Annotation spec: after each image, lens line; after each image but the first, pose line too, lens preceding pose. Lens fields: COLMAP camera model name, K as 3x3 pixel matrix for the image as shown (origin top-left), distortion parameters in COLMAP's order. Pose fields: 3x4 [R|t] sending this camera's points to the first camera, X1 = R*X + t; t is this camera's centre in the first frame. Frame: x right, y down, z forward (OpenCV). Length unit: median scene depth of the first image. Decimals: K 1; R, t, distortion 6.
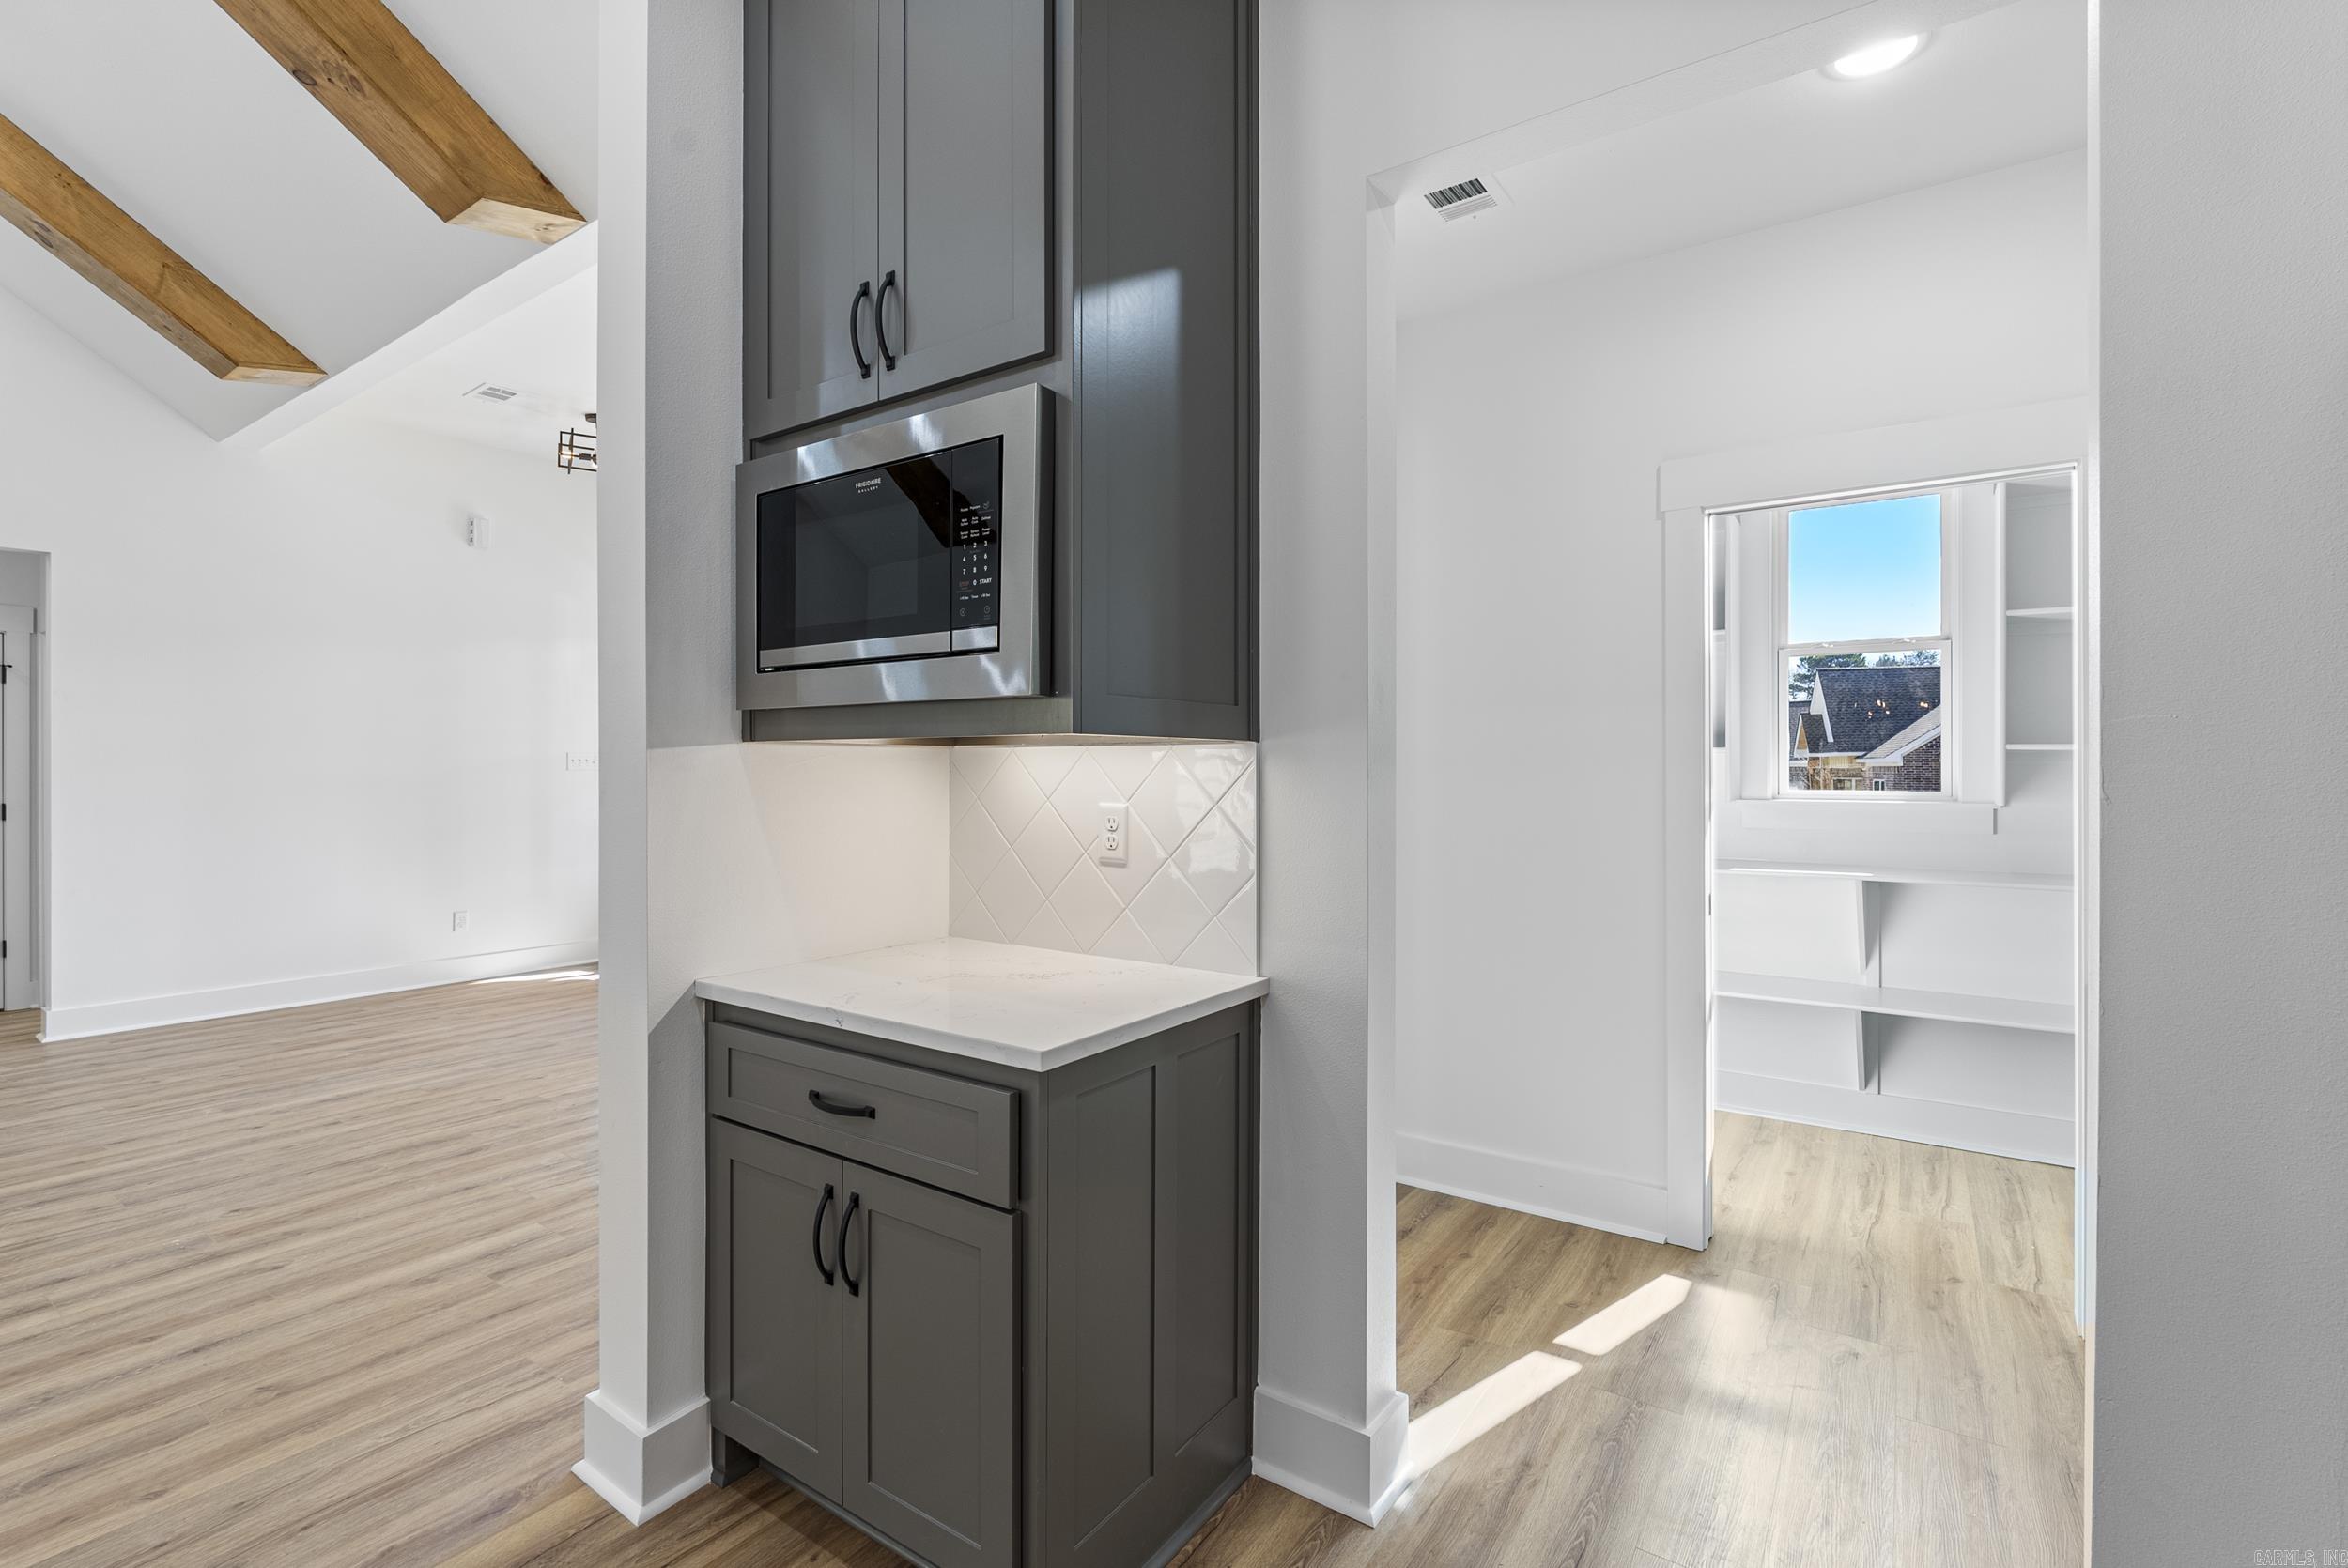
lens RADIAL K [[1052.4, 0, 1188.6], [0, 1052.4, 773.6], [0, 0, 1]] dist [-0.008633, -0.000001]
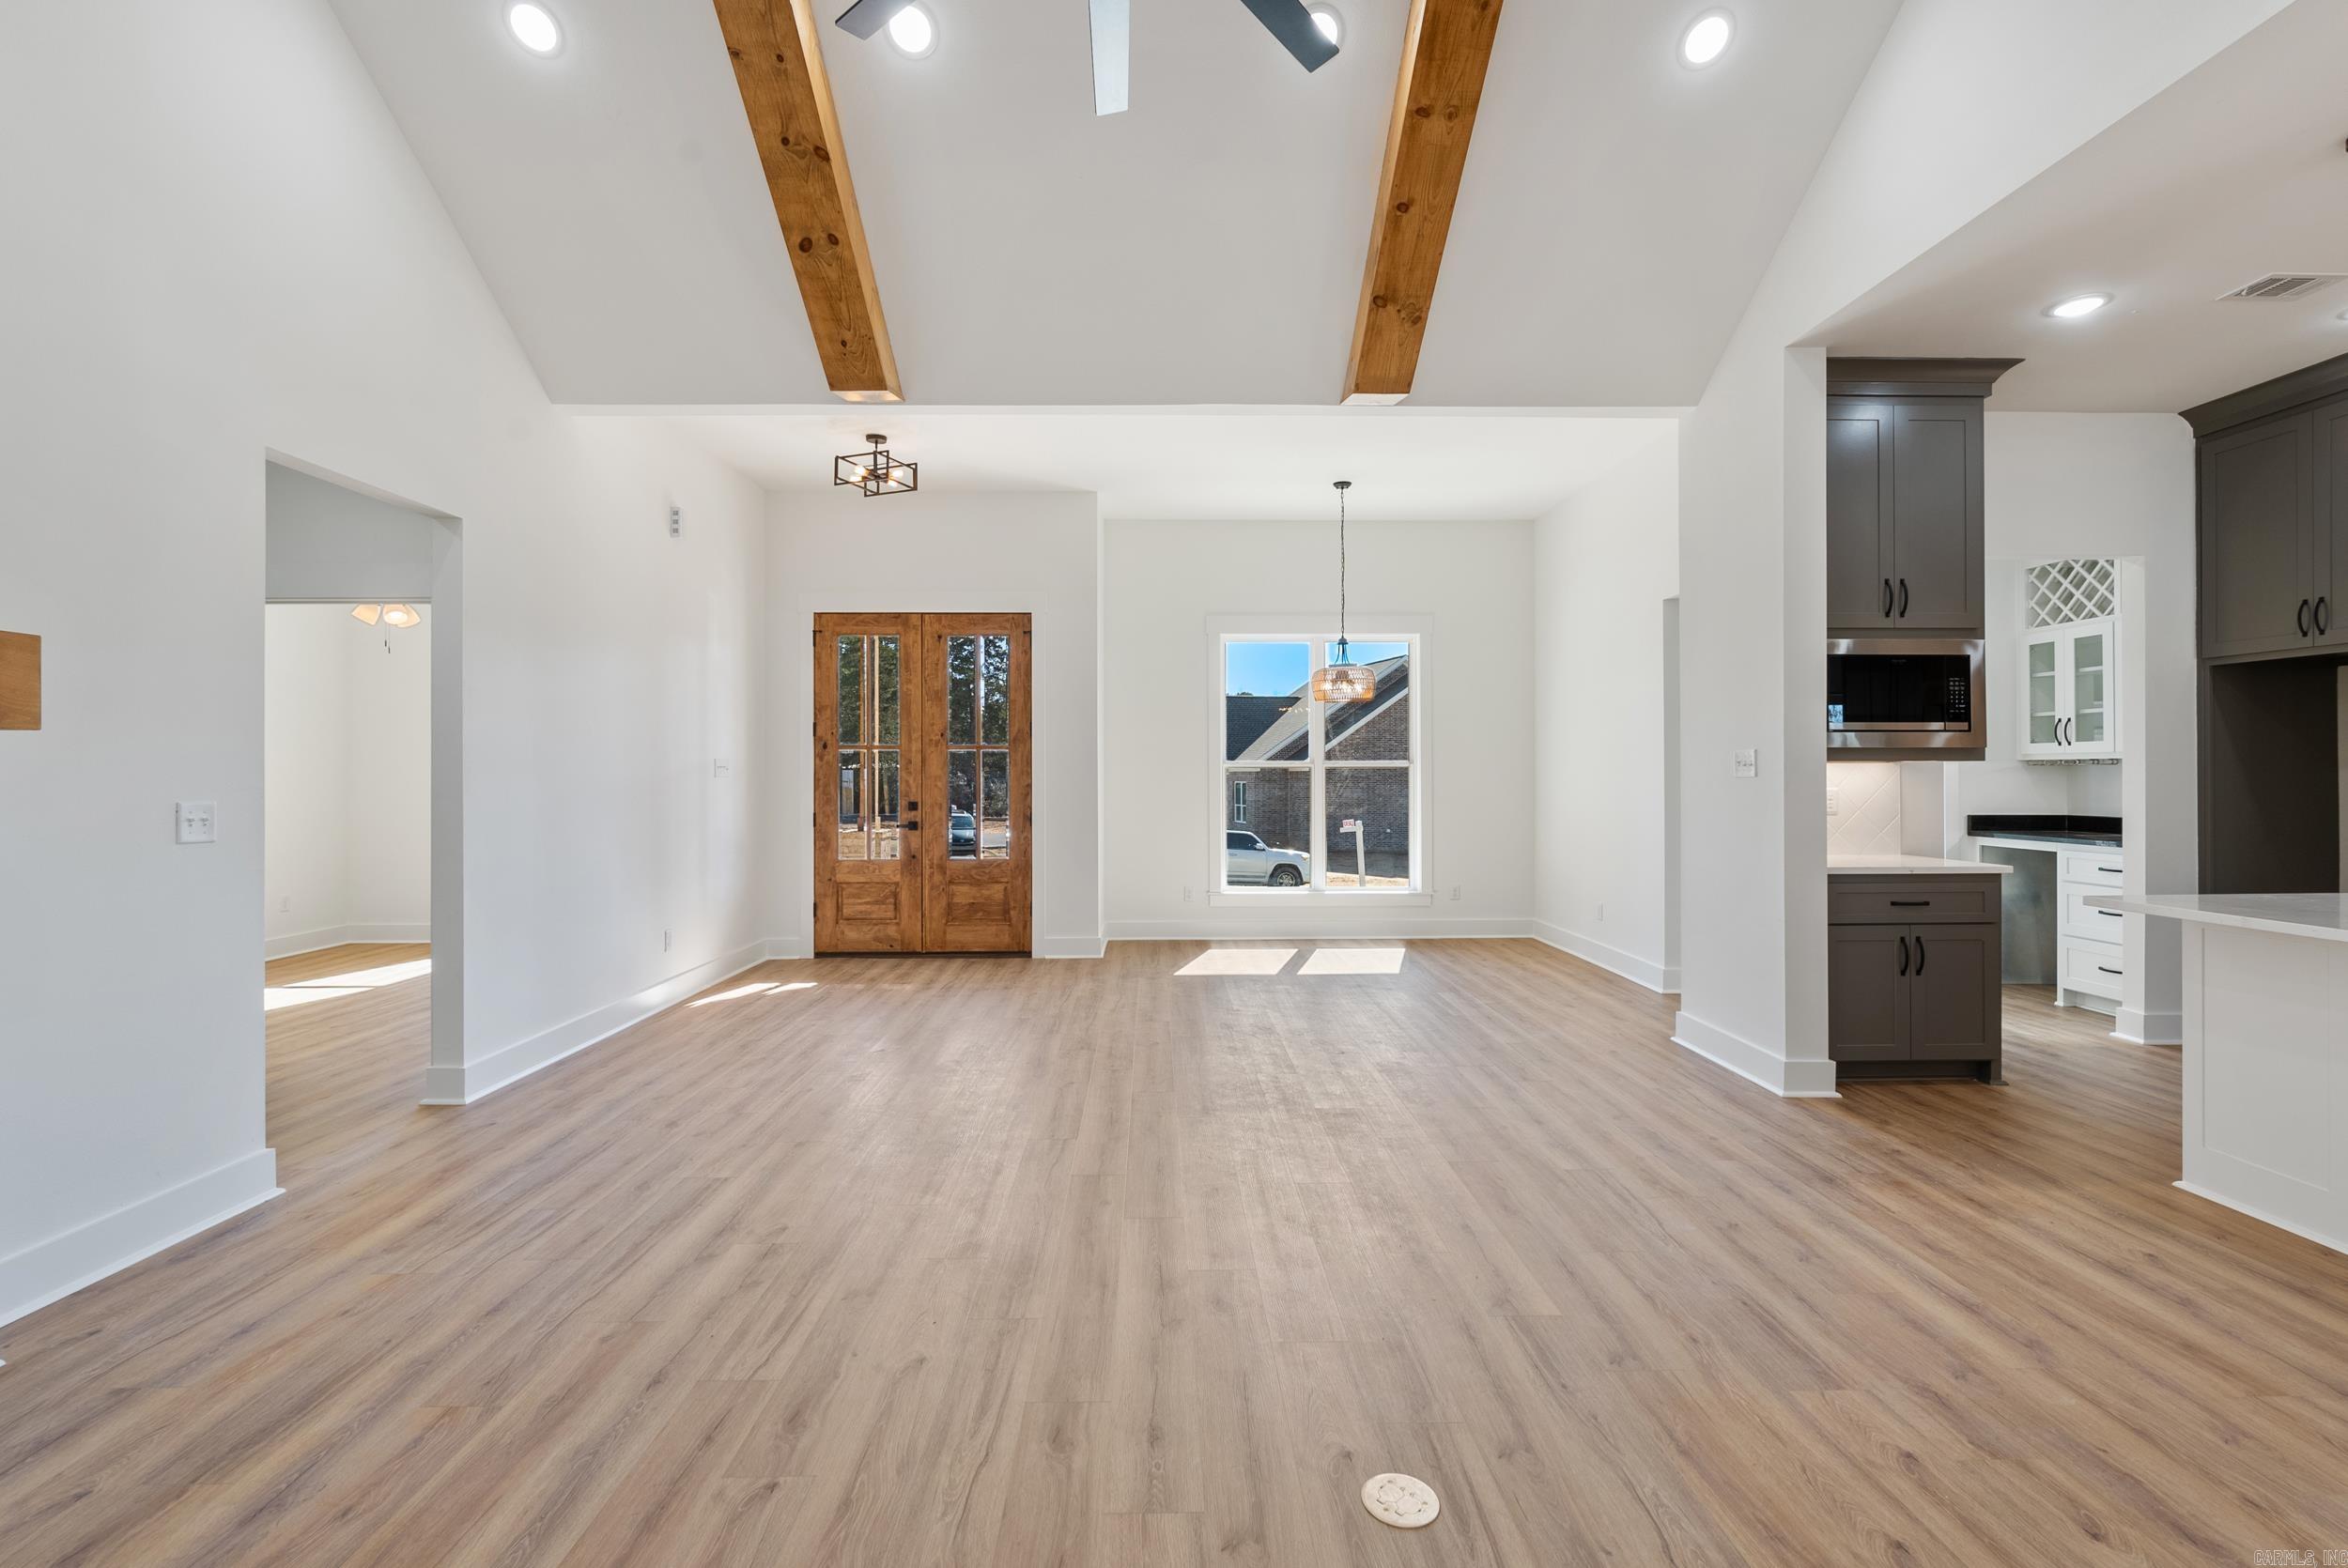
lens RADIAL K [[1036.2, 0, 1172.4], [0, 1036.2, 769.2], [0, 0, 1]] dist [-0.006585, 0.000403]
pose [[0.815921, 0.001315, 0.578162, -2.344348], [0.004820, 0.999947, -0.009077, 0.000309], [-0.578143, 0.010193, 0.815872, -0.017452]]
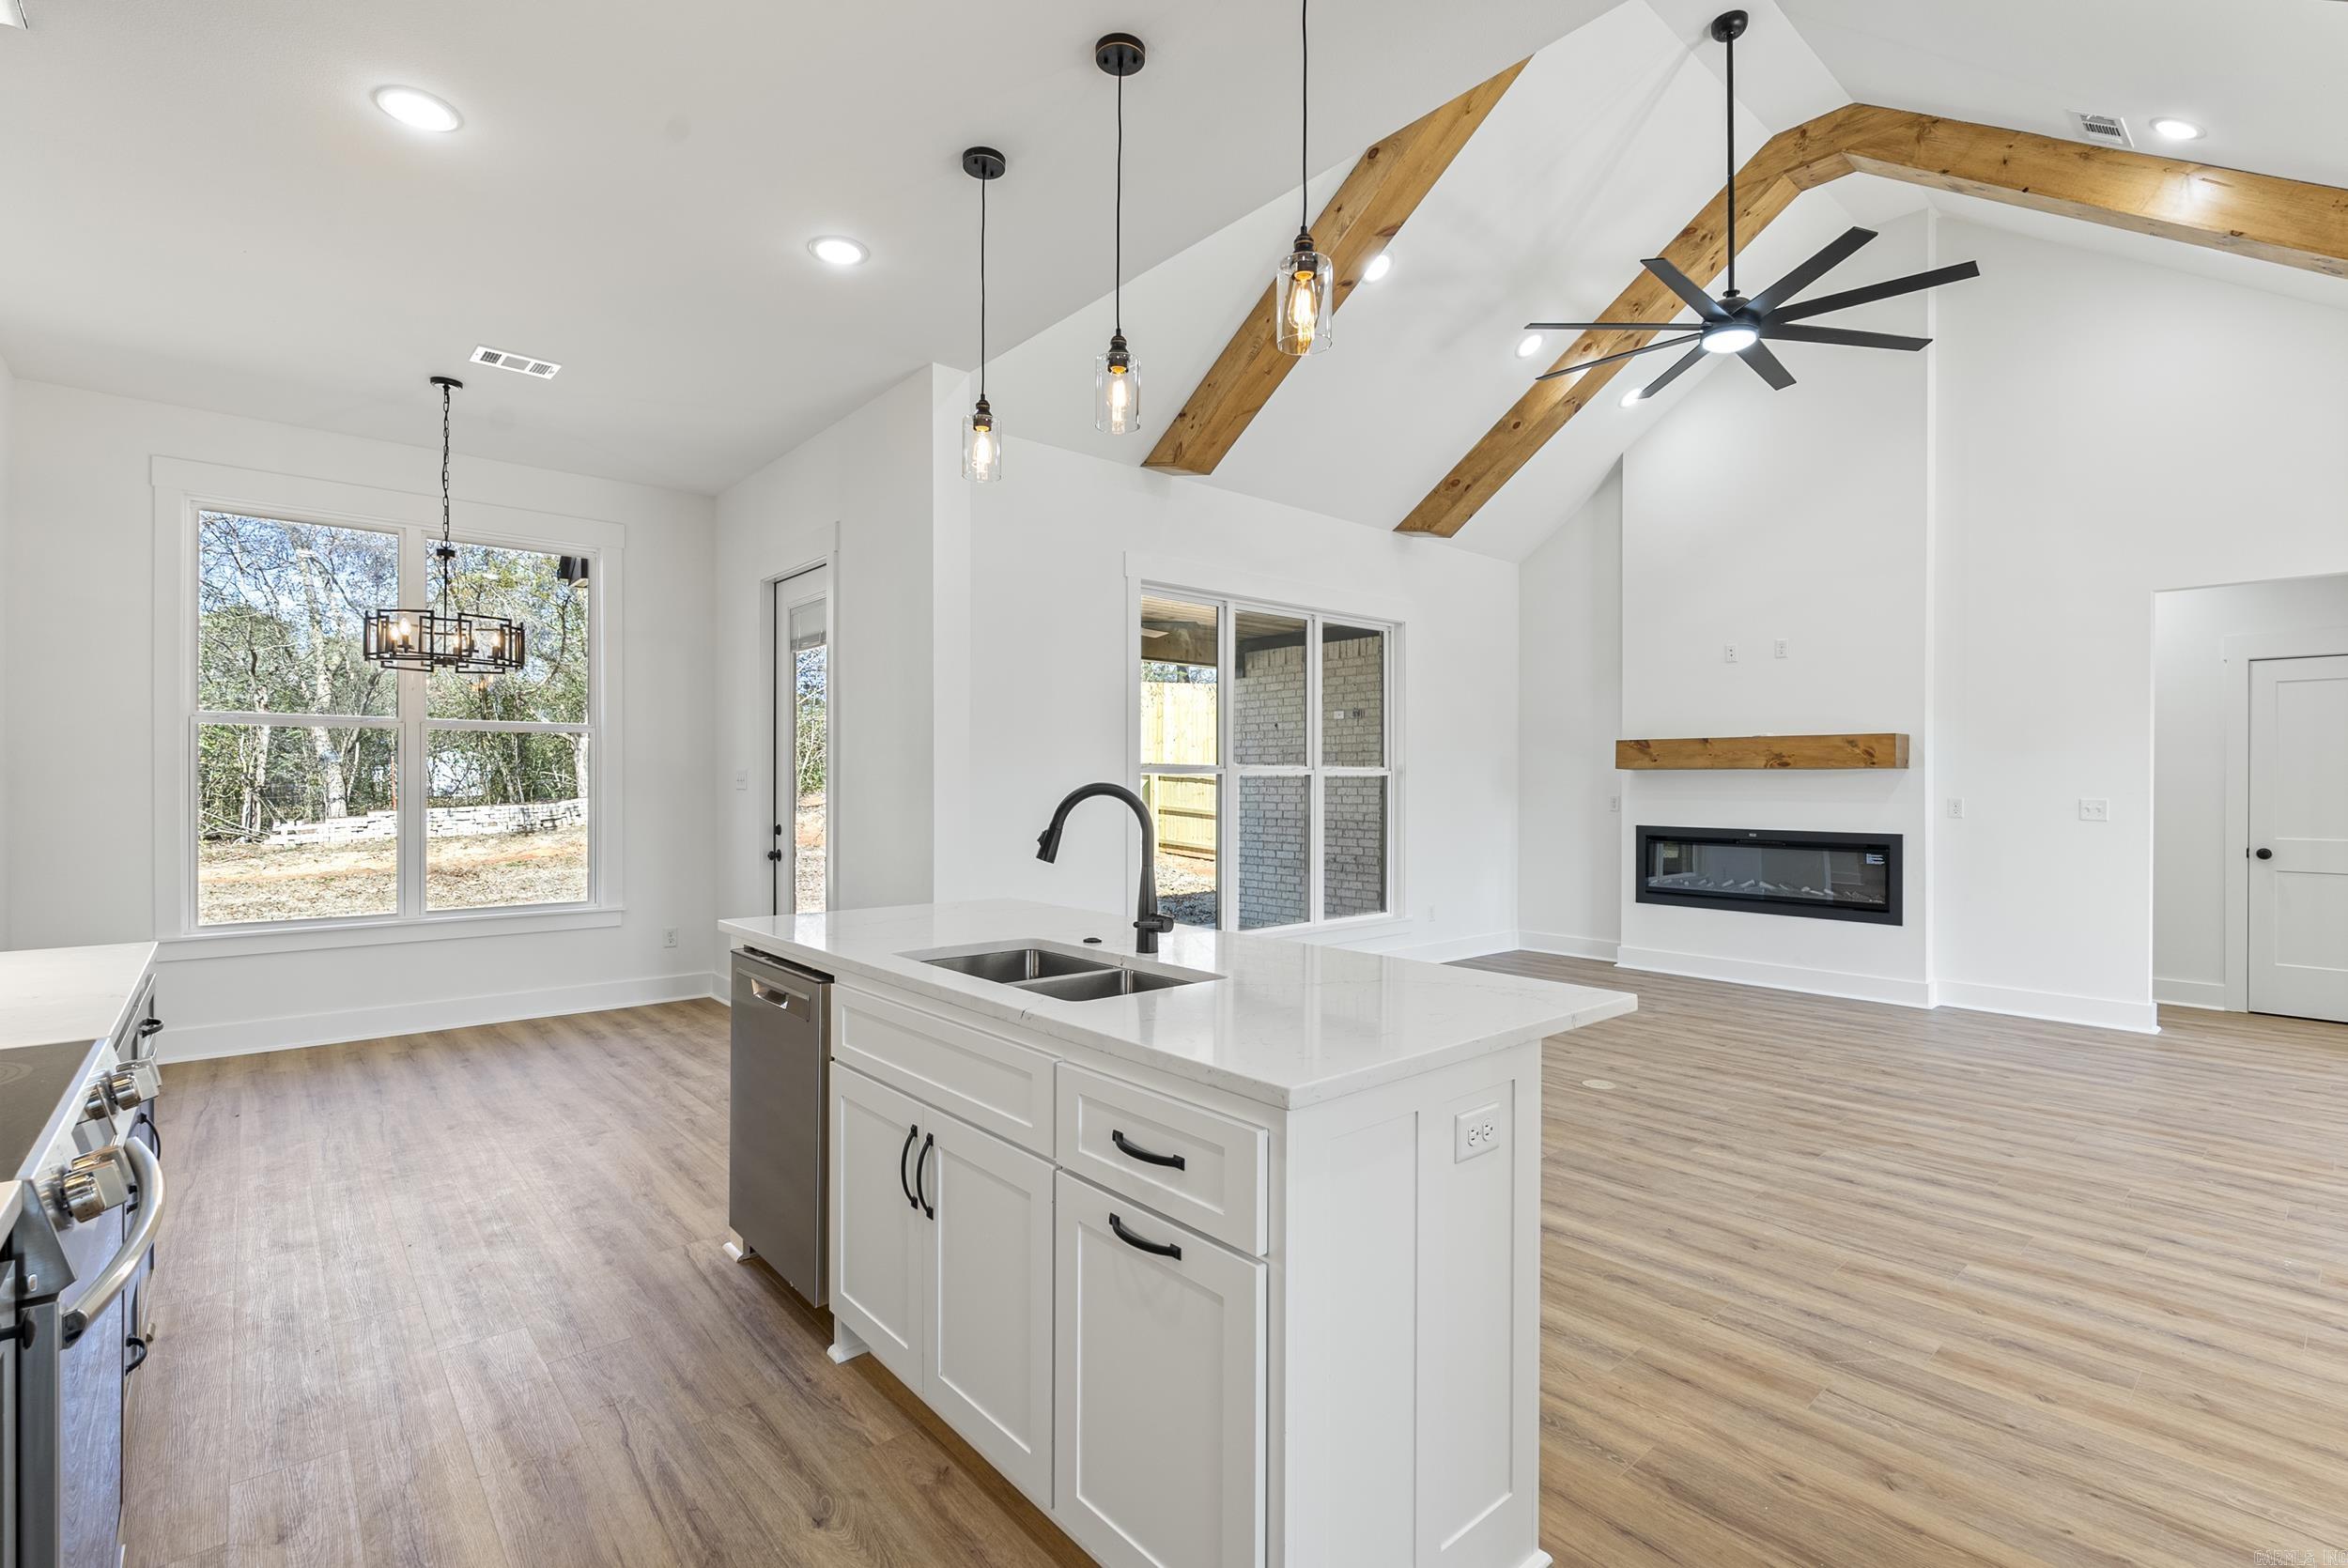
lens RADIAL K [[1078.0, 0, 1174.0], [0, 1078.0, 784.0], [0, 0, 1]] dist [-0.005740, 0.000222]
pose [[-0.253023, 0.001898, -0.967458, 0.347131], [-0.010519, 0.999934, 0.004713, -0.003346], [0.967403, 0.011369, -0.252986, 0.265941]]
